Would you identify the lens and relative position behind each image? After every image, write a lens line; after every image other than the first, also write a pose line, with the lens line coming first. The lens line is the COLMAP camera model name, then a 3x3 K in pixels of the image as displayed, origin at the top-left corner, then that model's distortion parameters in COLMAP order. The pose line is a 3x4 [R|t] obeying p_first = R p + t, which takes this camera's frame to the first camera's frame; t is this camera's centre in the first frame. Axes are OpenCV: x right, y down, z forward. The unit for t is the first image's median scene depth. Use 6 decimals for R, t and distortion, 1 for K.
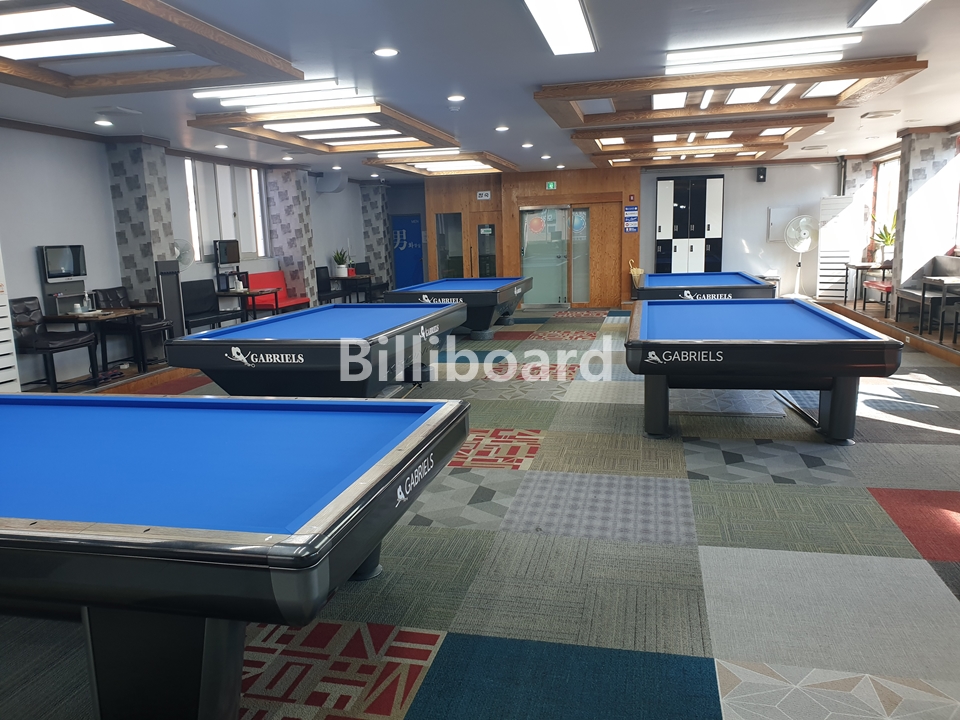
lens RADIAL K [[746.8, 0, 487.5], [0, 746.8, 361.8], [0, 0, 1]] dist [0.018143, -0.009126]
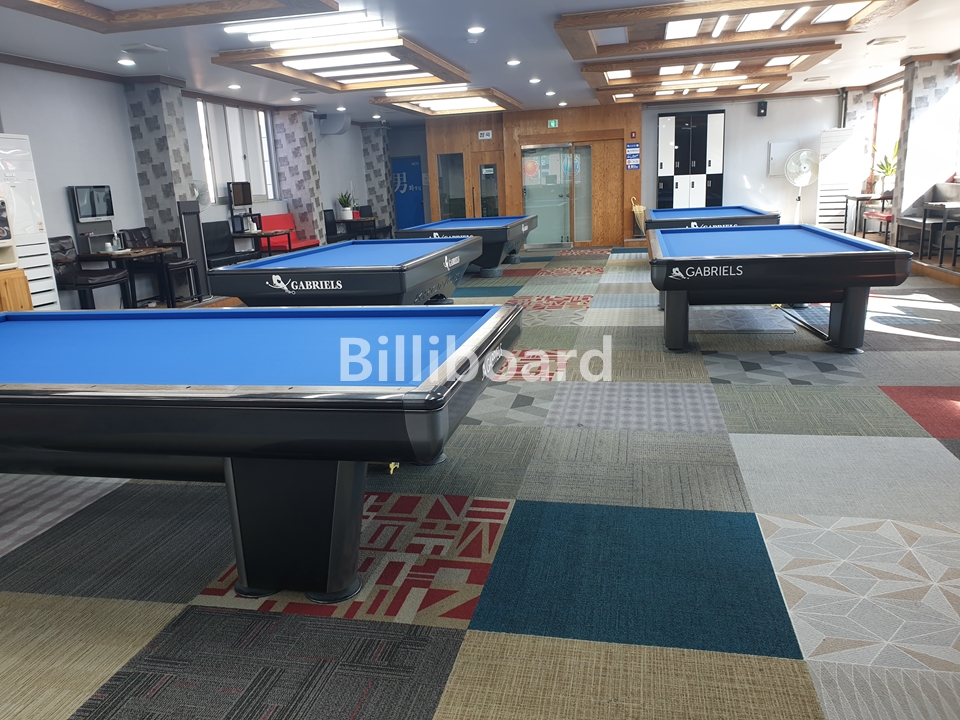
lens RADIAL K [[747.1, 0, 481.6], [0, 747.1, 360.4], [0, 0, 1]] dist [0.015905, -0.004389]
pose [[0.999804, -0.019478, 0.003430, -0.035822], [0.019216, 0.997728, 0.064570, 0.025374], [-0.004680, -0.064491, 0.997907, -0.039748]]
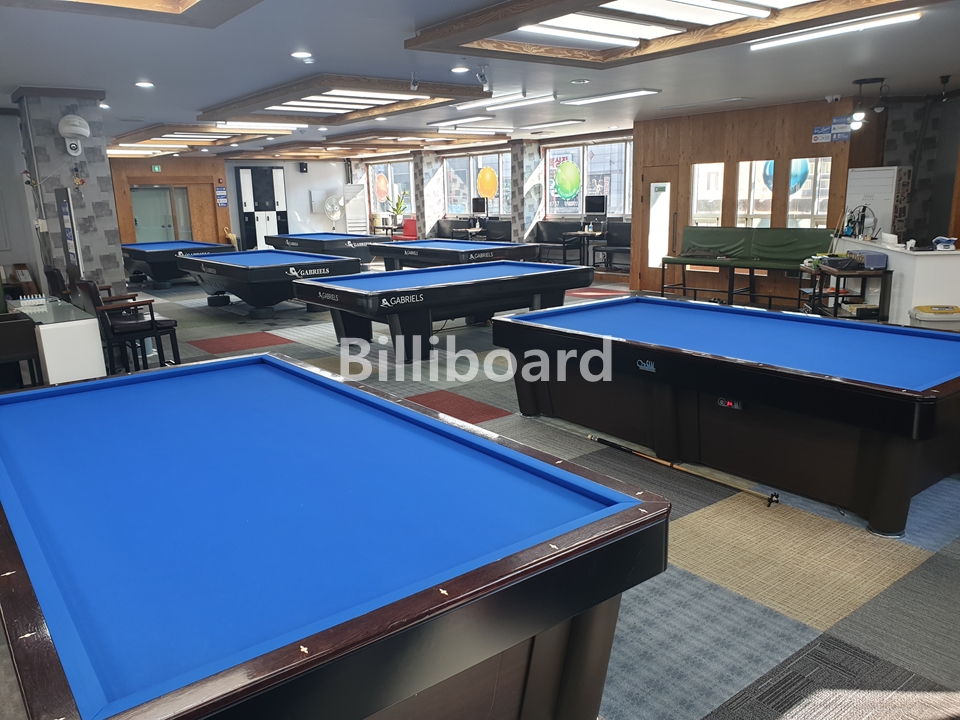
lens RADIAL K [[747.1, 0, 481.6], [0, 747.1, 360.4], [0, 0, 1]] dist [0.015905, -0.004389]
pose [[0.644907, -0.153061, 0.748777, -0.969757], [0.132396, 0.987302, 0.087789, 0.070855], [-0.752706, 0.042519, 0.656982, -0.366137]]
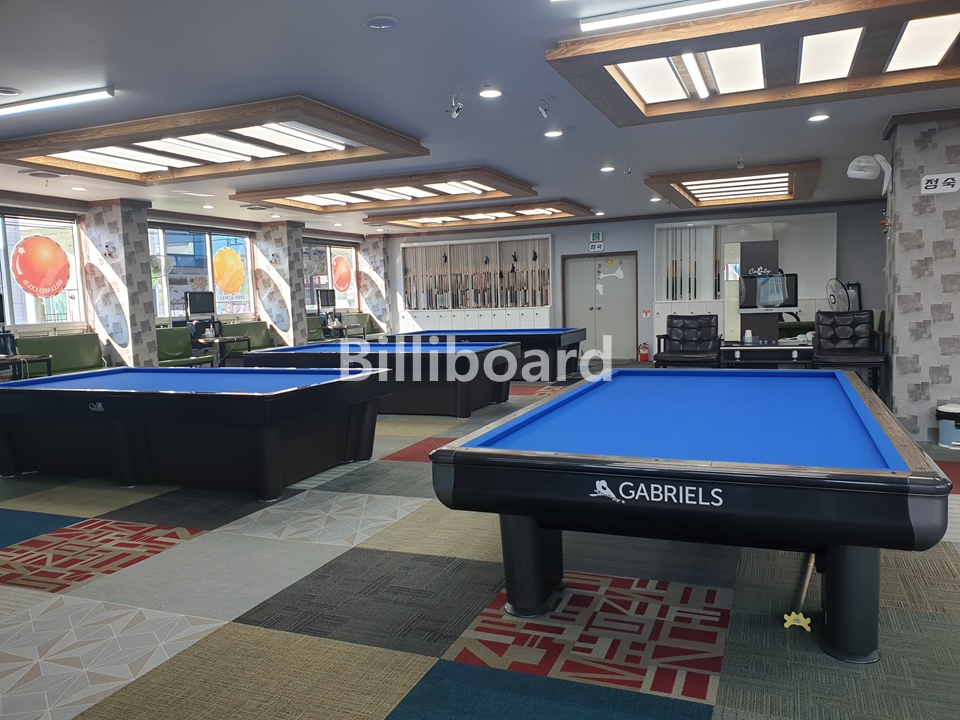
lens RADIAL K [[742.7, 0, 477.3], [0, 742.7, 365.2], [0, 0, 1]] dist [0.012742, 0.004263]
pose [[-0.170914, 0.130362, -0.976624, 0.260438], [-0.124147, 0.980459, 0.152600, -0.038601], [0.977433, 0.147326, -0.151390, 0.274223]]
